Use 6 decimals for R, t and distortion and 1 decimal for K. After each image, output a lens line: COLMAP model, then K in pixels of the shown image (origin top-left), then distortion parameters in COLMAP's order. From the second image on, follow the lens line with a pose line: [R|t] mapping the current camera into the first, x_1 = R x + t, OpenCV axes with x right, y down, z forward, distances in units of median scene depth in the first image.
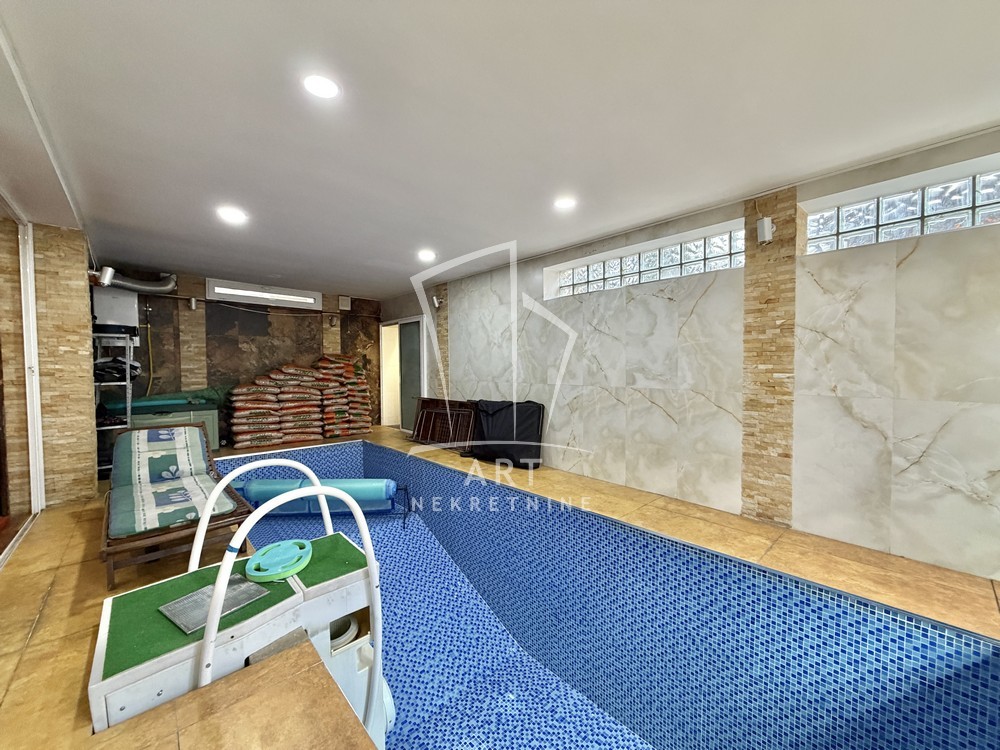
lens RADIAL K [[398.3, 0, 491.5], [0, 398.3, 376.6], [0, 0, 1]] dist [0.000405, -0.000285]
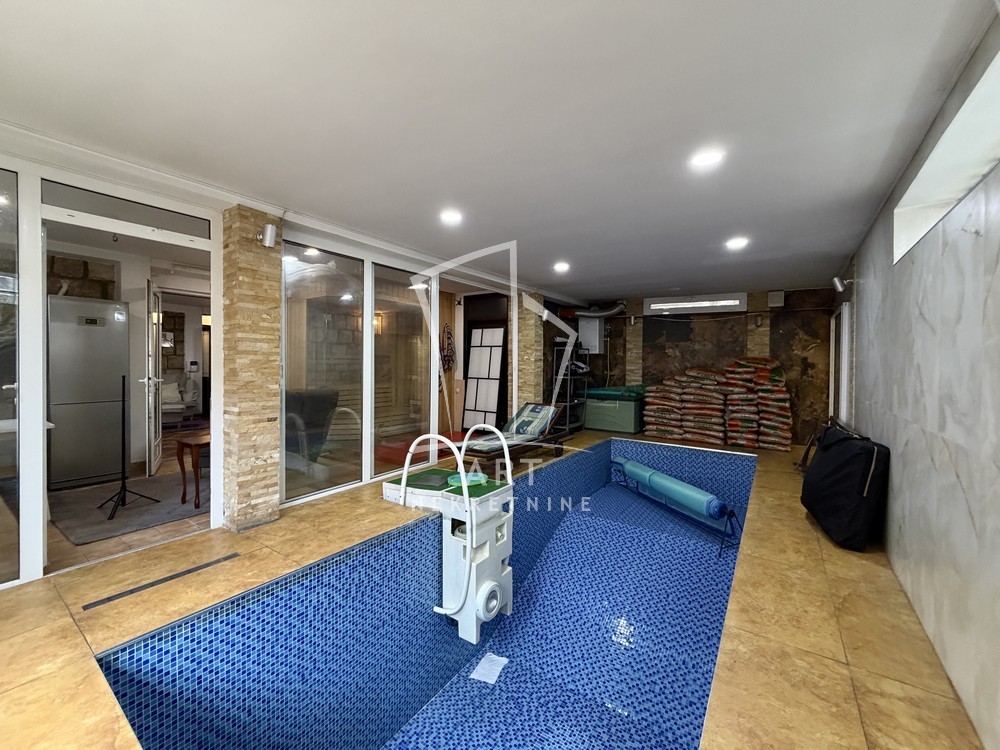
lens RADIAL K [[398.3, 0, 493.0], [0, 398.3, 368.1], [0, 0, 1]] dist [0.000405, -0.000285]
pose [[0.230763, 0.022569, -0.972748, 0.410493], [-0.041516, 0.999049, 0.013330, -0.021680], [0.972124, 0.037308, 0.231481, 0.233605]]
